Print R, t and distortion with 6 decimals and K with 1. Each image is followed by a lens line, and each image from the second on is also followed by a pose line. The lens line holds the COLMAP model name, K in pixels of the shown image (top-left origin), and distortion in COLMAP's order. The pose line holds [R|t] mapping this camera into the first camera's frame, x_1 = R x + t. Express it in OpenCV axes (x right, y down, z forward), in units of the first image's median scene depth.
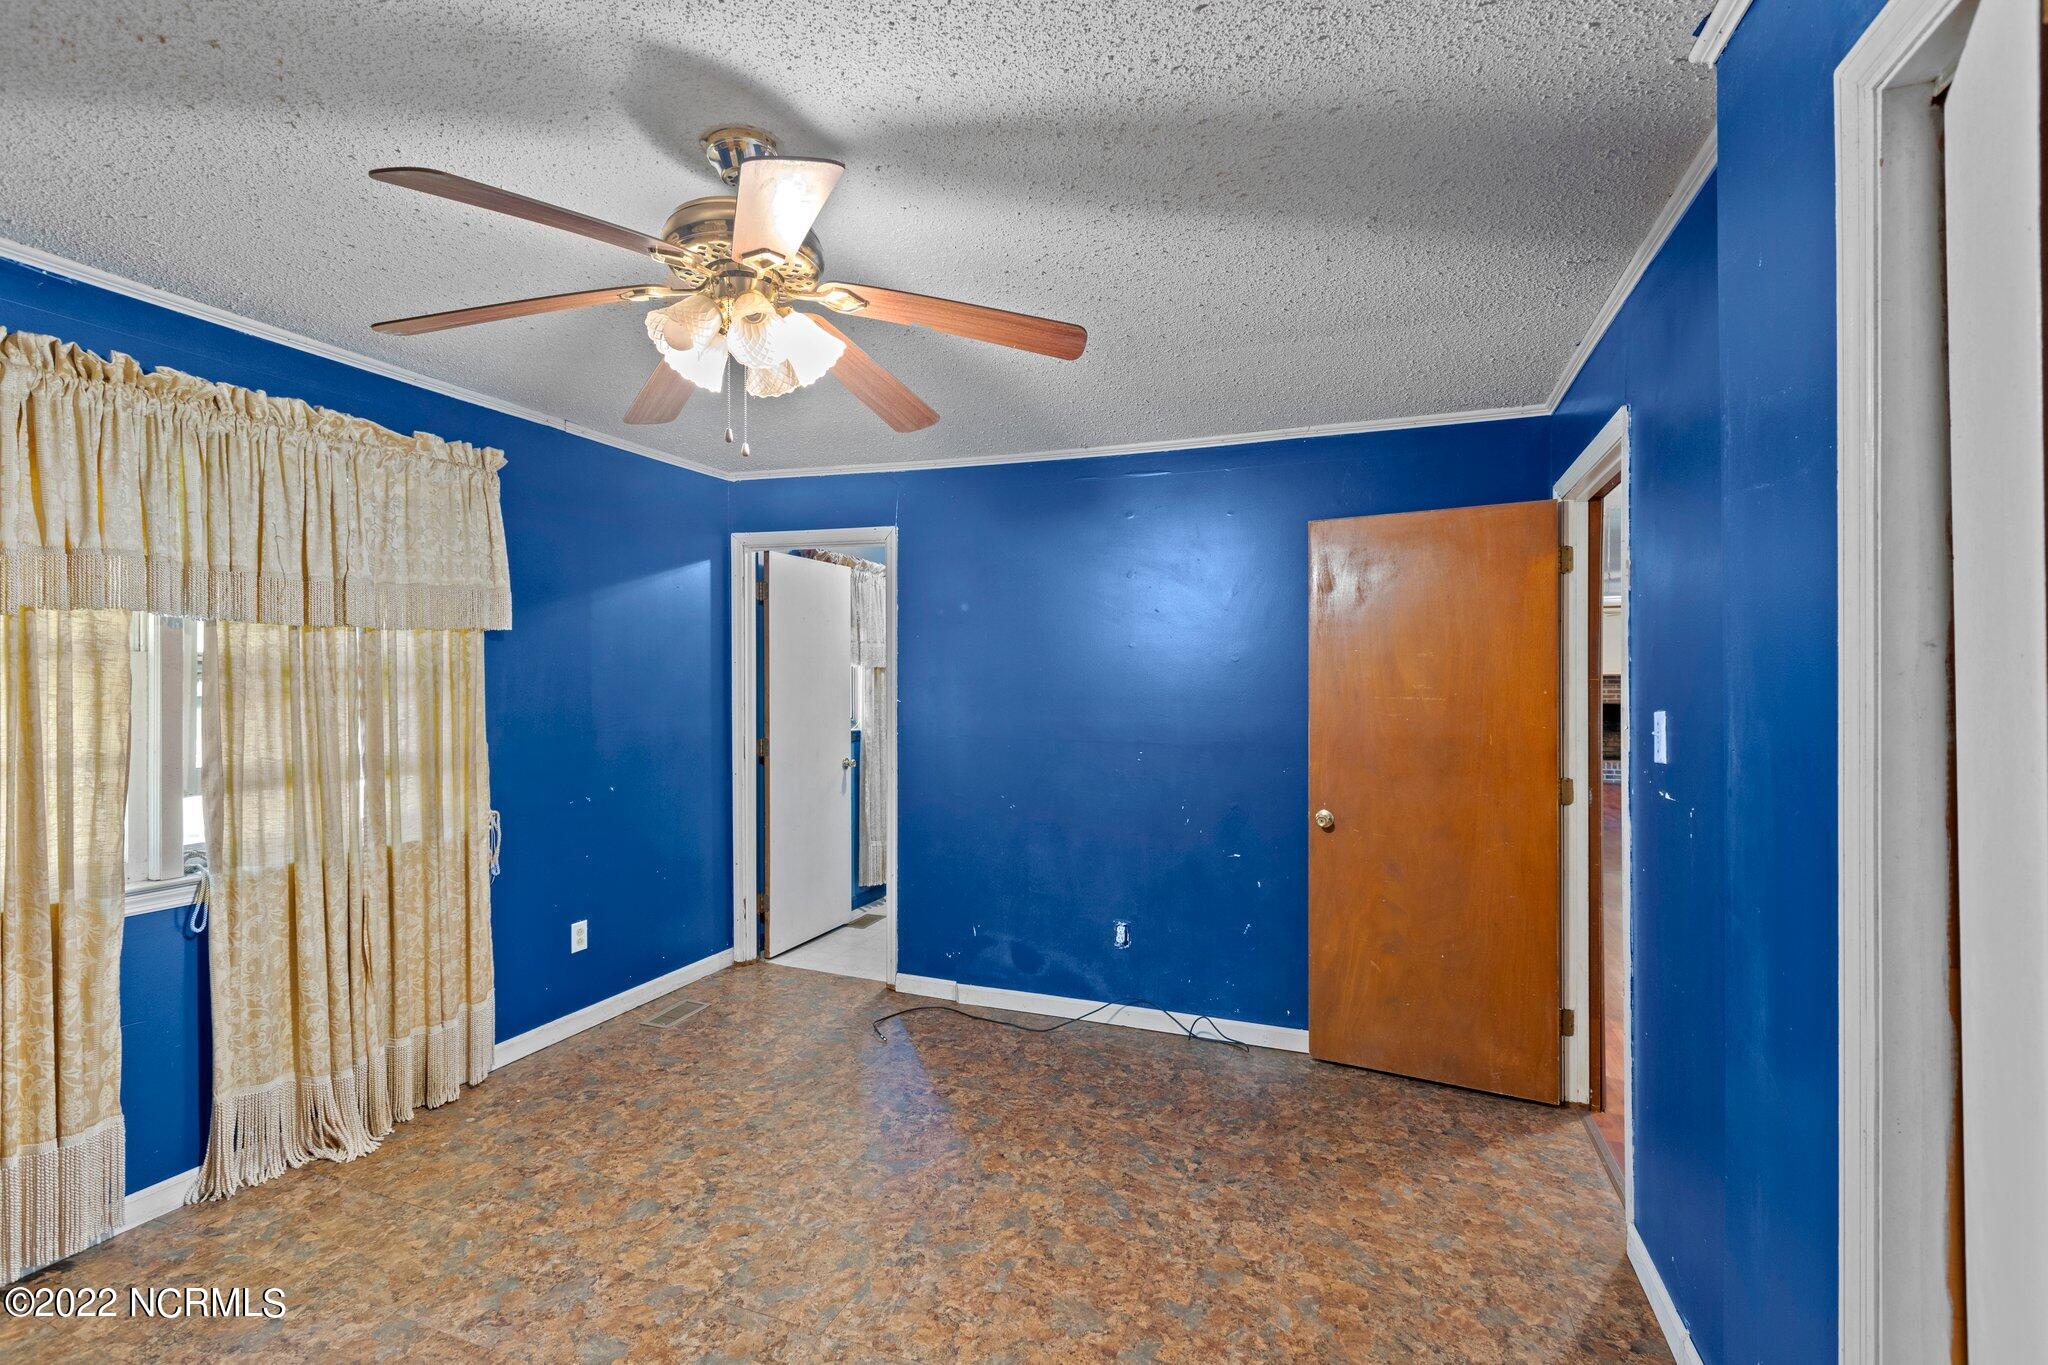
lens RADIAL K [[911.6, 0, 1017.0], [0, 911.6, 669.4], [0, 0, 1]] dist [-0.001720, -0.000275]
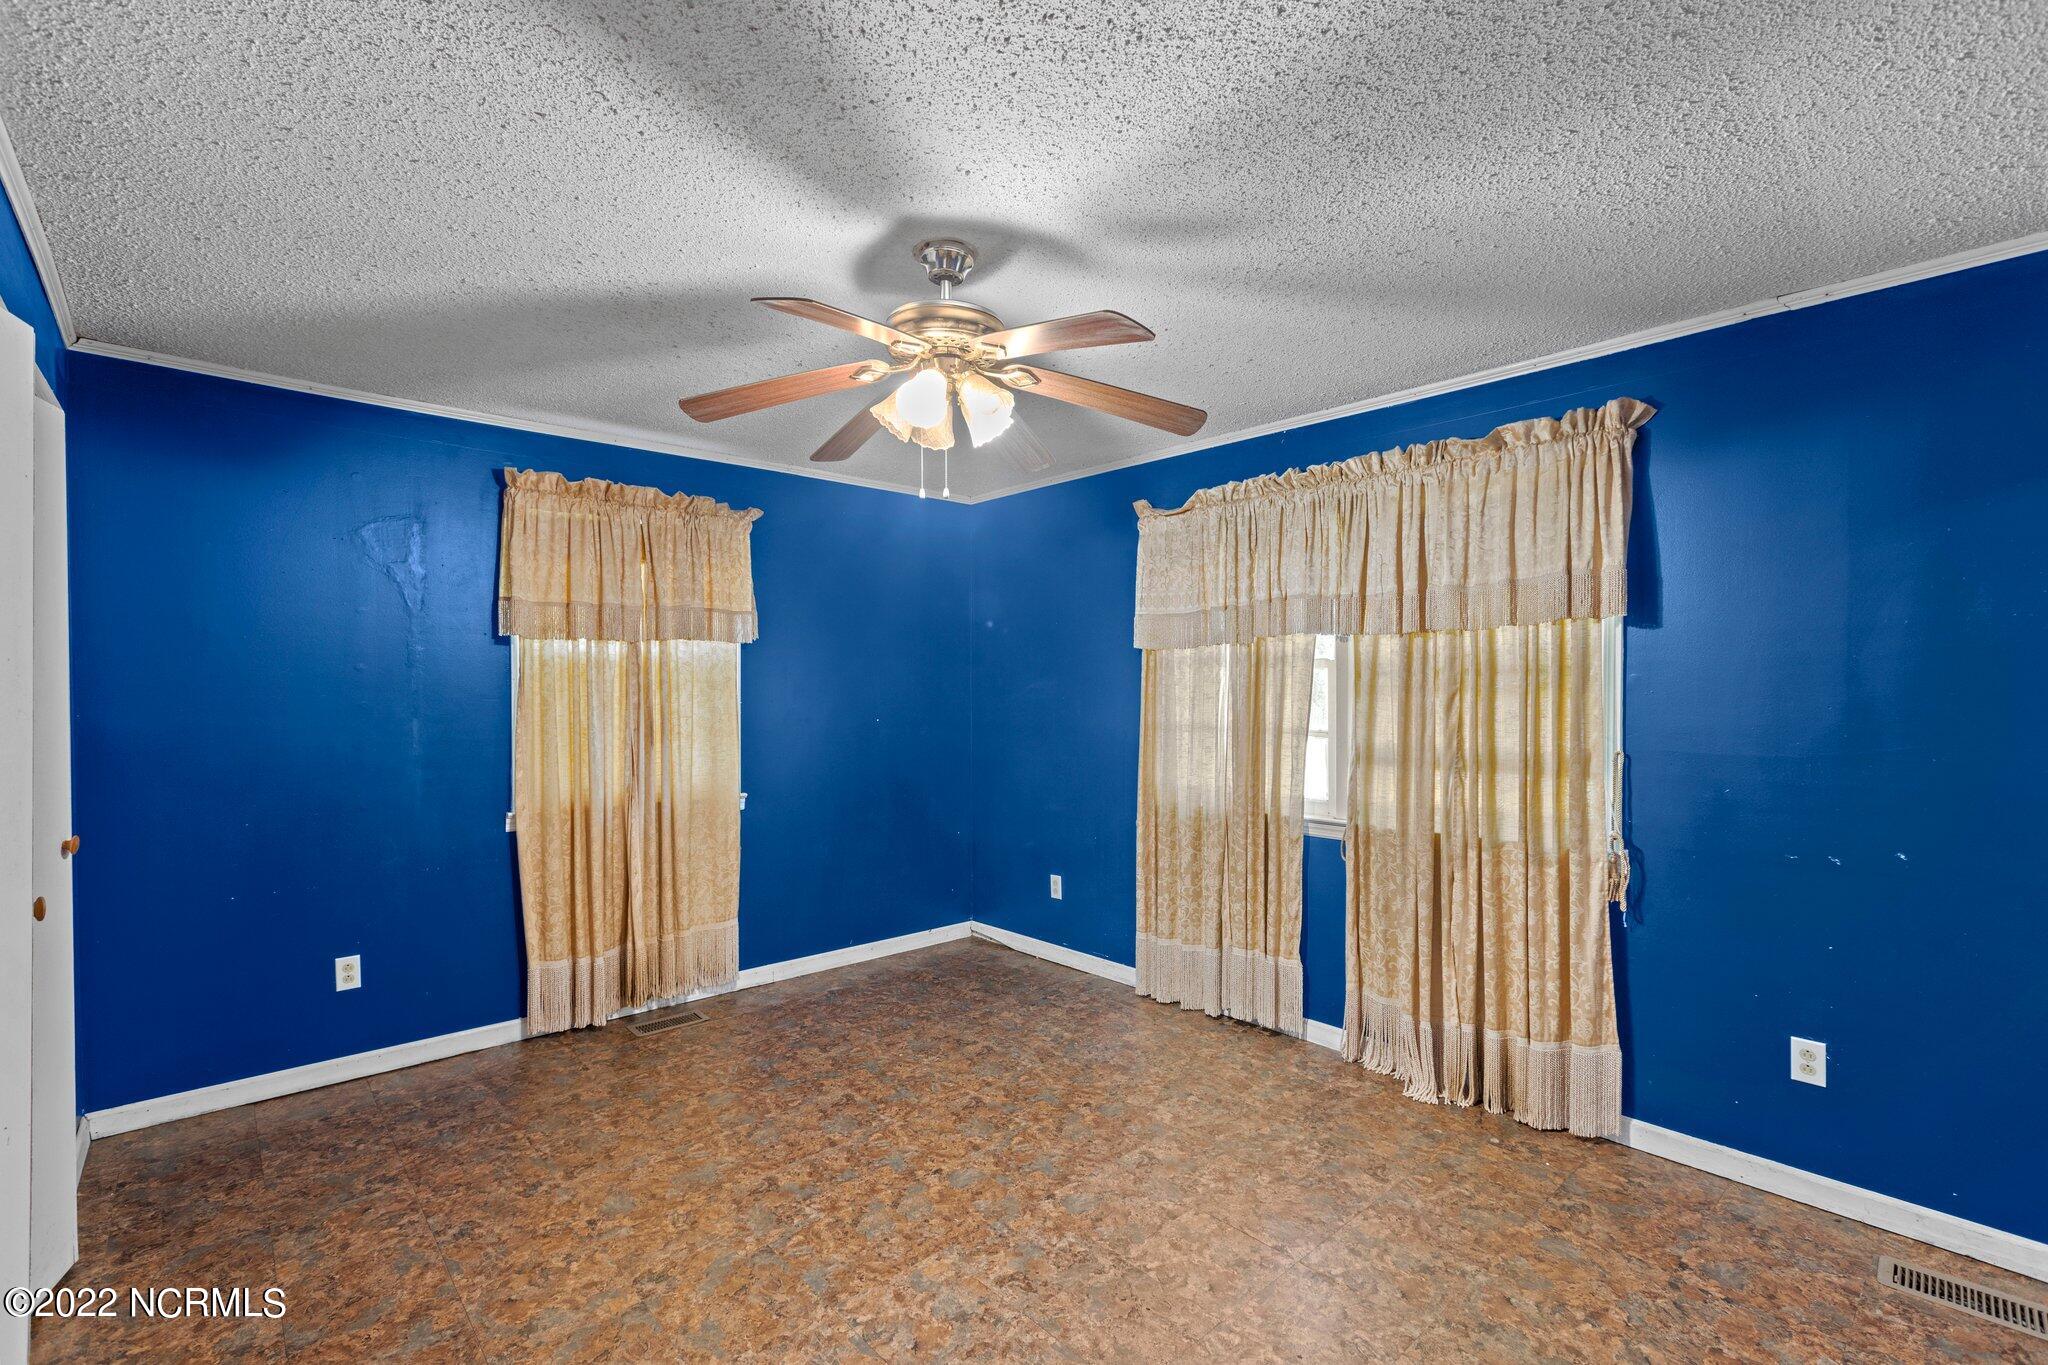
lens RADIAL K [[911.6, 0, 1017.0], [0, 911.6, 669.4], [0, 0, 1]] dist [-0.001720, -0.000275]
pose [[-0.446534, -0.014240, -0.894653, 0.492747], [0.007231, 0.999783, -0.019522, 0.016850], [0.894737, -0.015187, -0.446335, 1.005572]]
